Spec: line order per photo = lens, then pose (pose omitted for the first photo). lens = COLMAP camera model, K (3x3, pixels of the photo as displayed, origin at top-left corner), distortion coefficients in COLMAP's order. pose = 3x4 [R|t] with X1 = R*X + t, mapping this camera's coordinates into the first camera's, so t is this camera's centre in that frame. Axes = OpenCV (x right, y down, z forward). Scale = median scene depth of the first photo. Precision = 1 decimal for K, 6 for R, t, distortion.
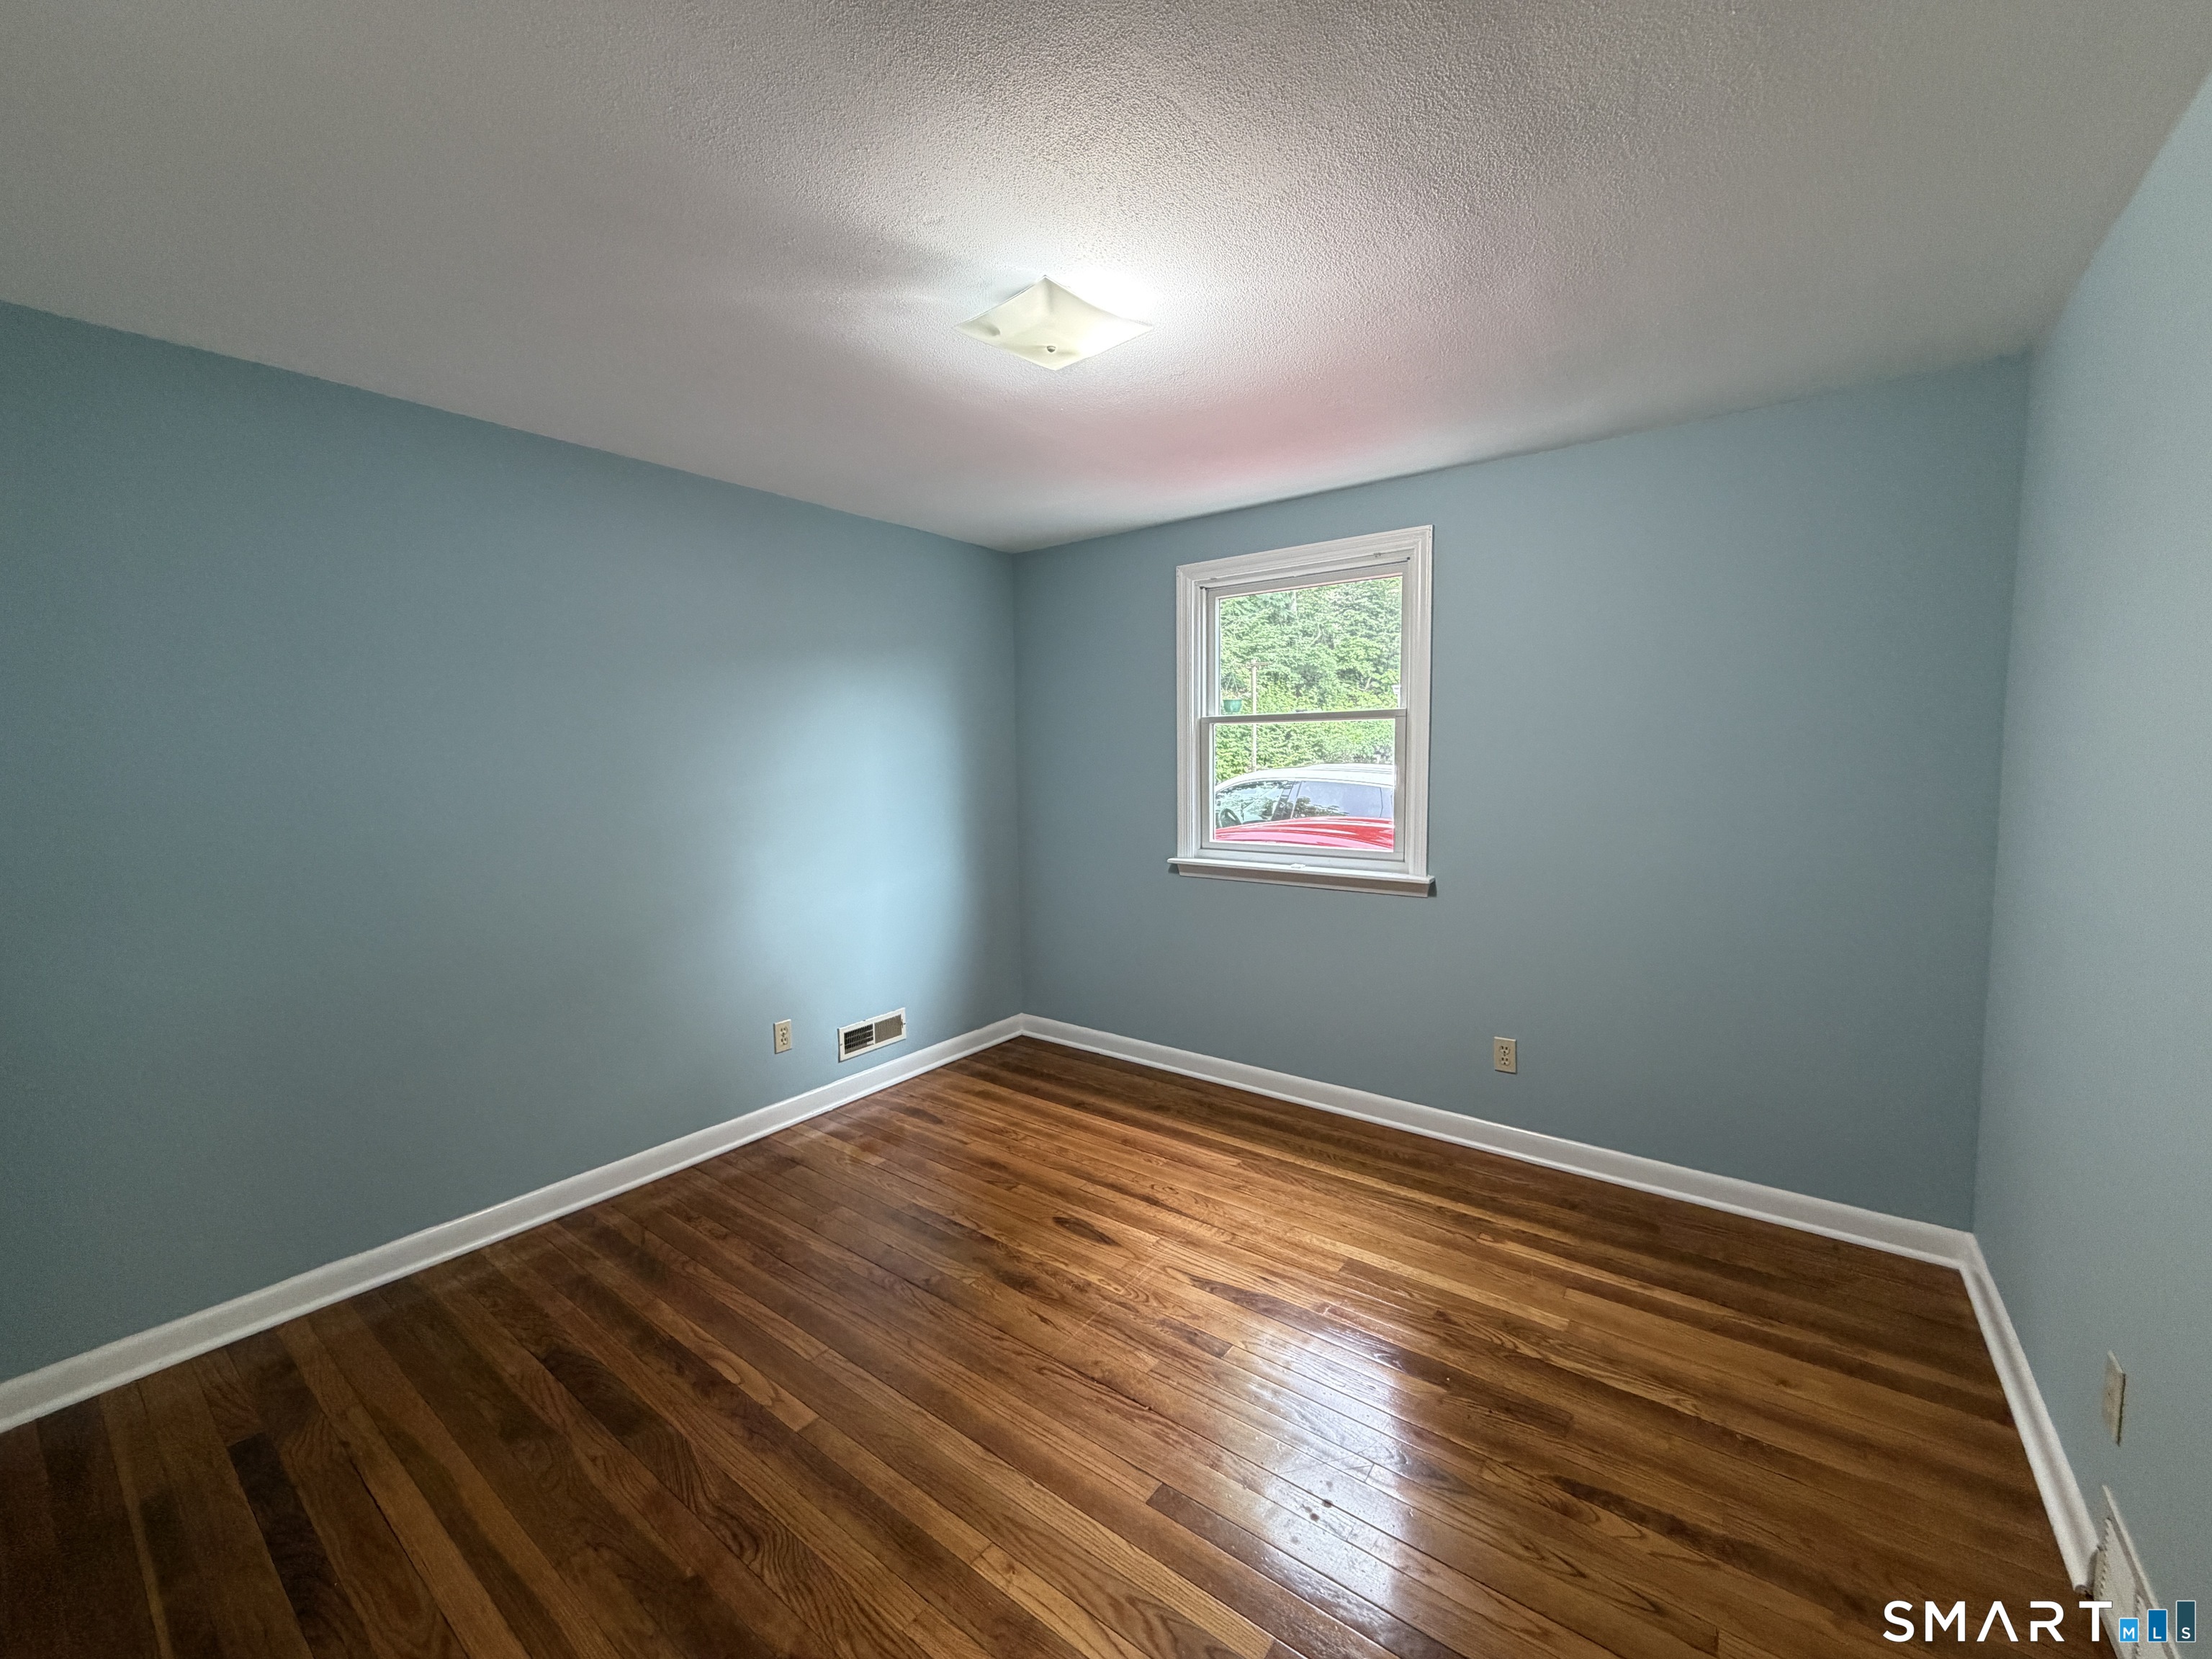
lens RADIAL K [[880.8, 0, 1104.6], [0, 880.8, 828.0], [0, 0, 1]] dist [-0.000675, 0.000059]
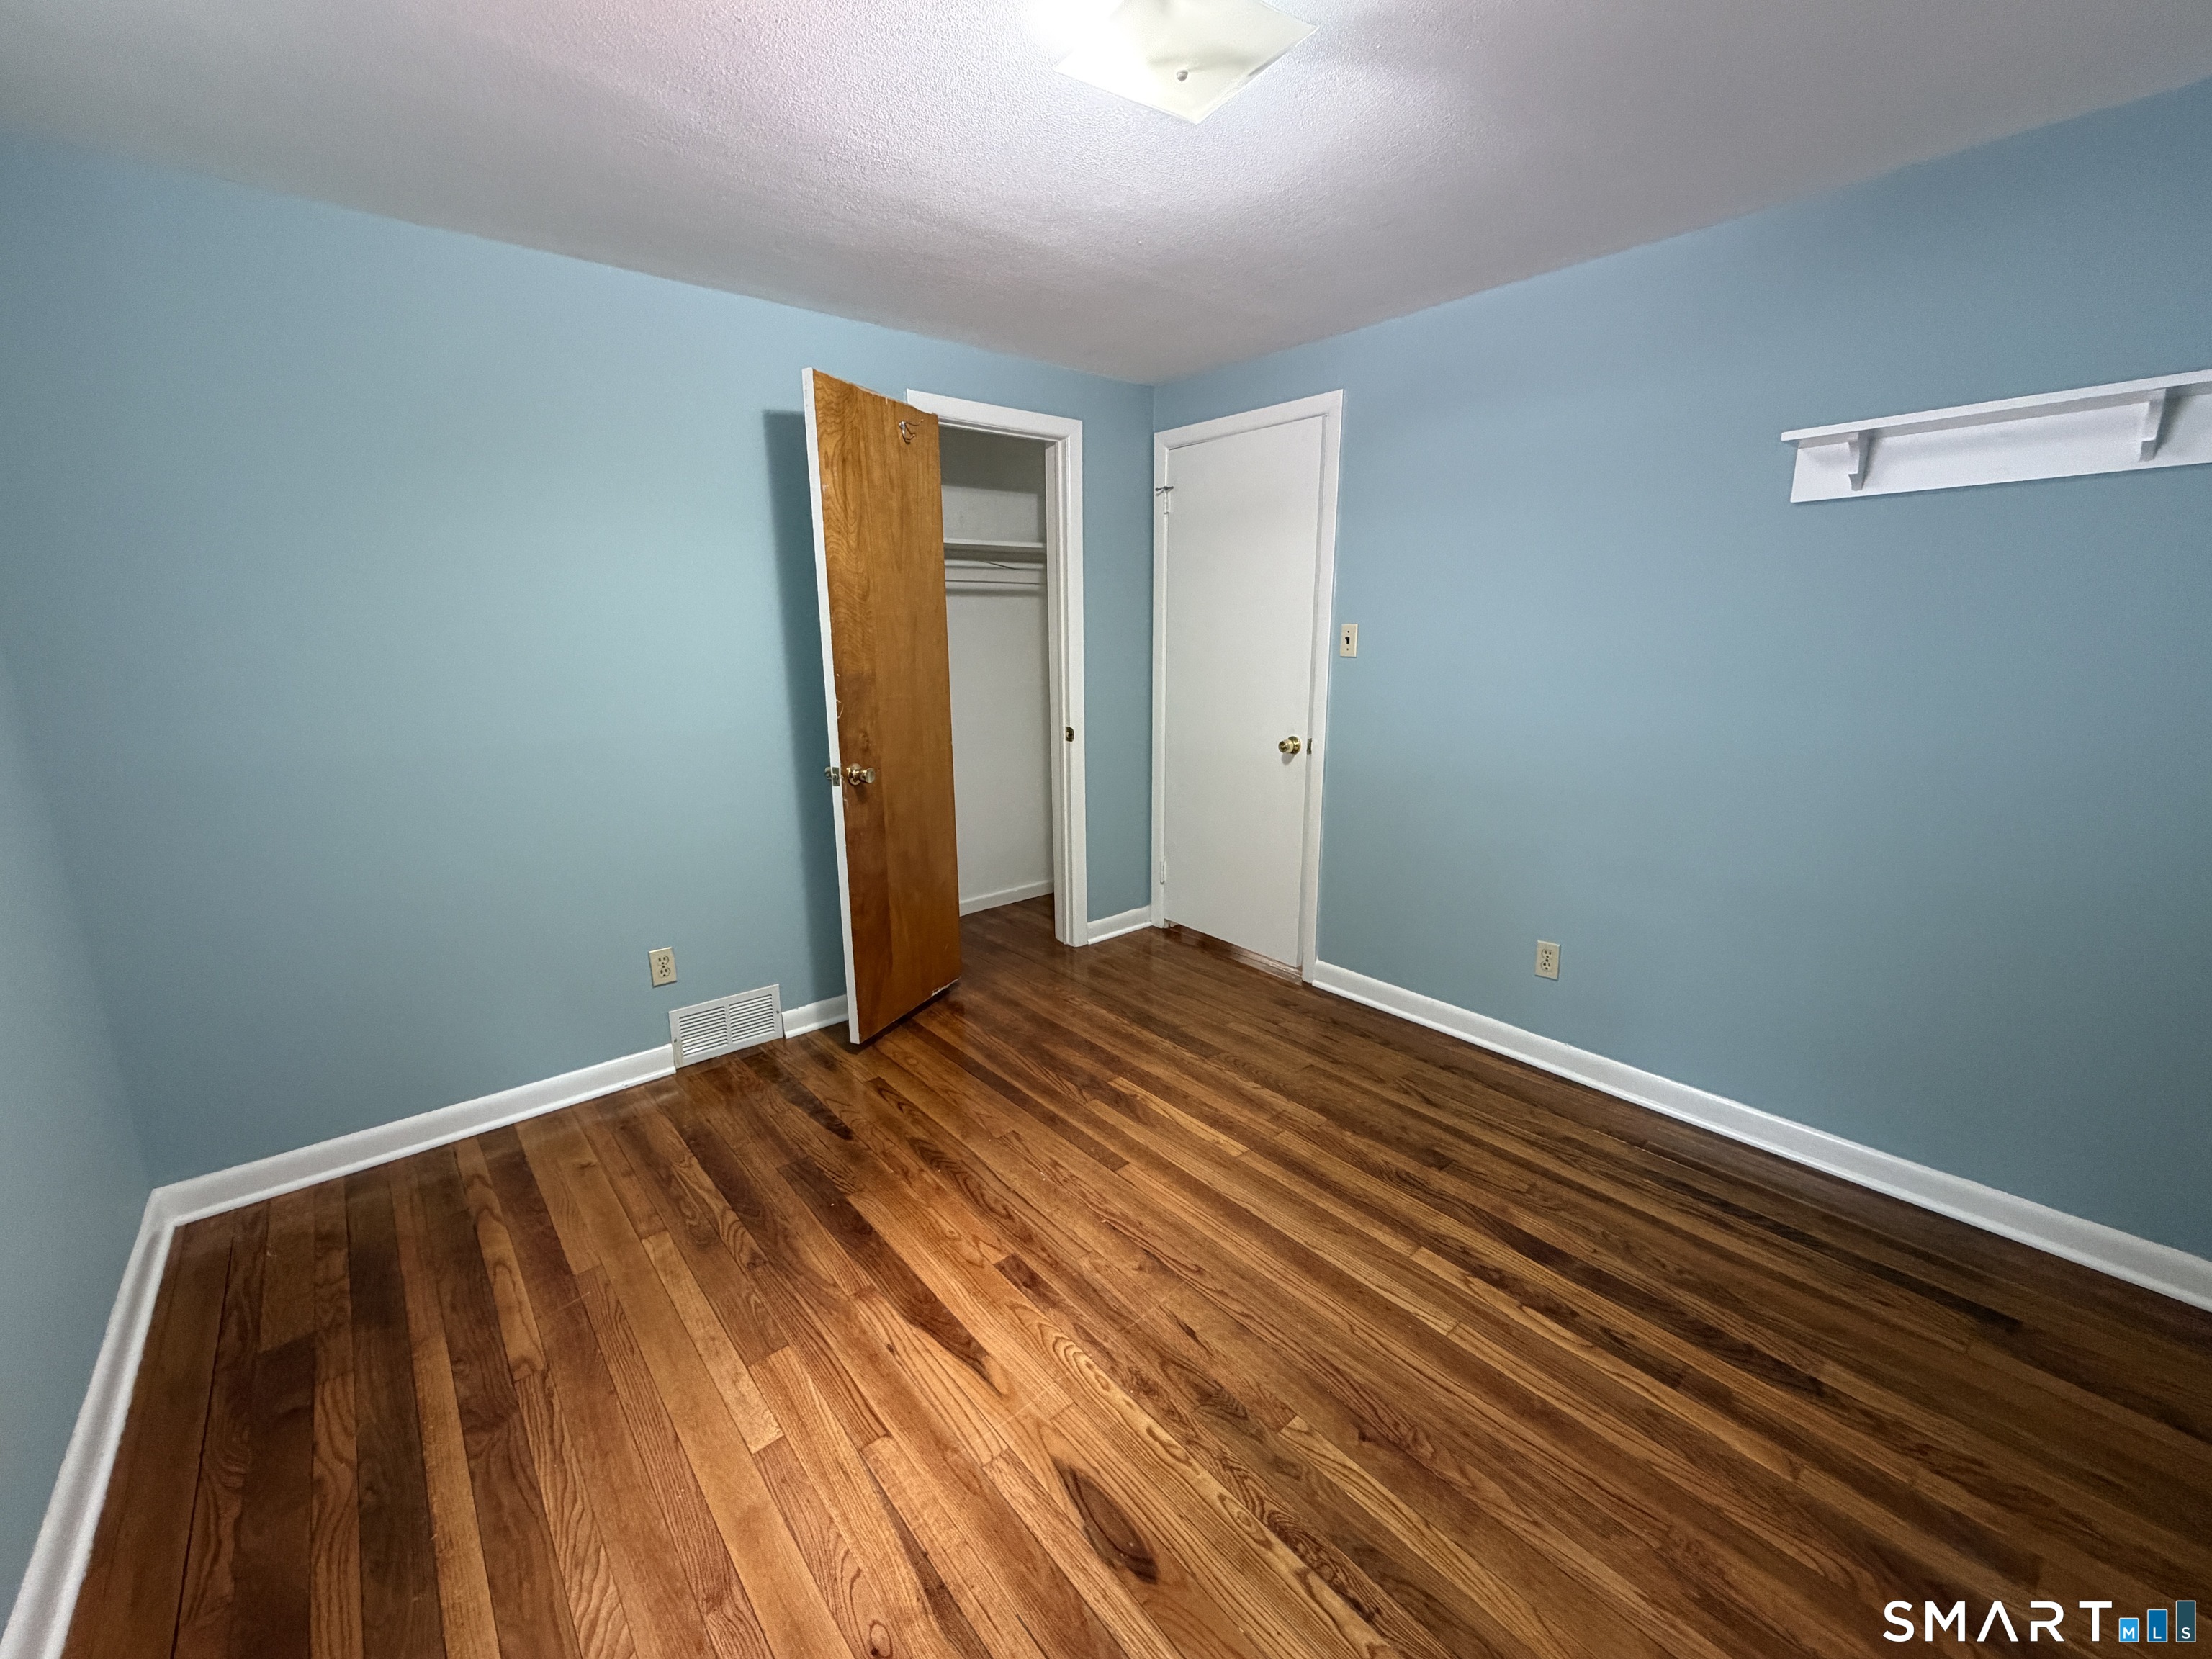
lens RADIAL K [[880.8, 0, 1107.3], [0, 880.8, 827.7], [0, 0, 1]] dist [-0.000675, 0.000059]
pose [[-0.977476, -0.027913, 0.209195, -0.153819], [0.035103, 0.955906, 0.291567, -0.129847], [-0.208109, 0.292343, -0.933395, 1.682907]]
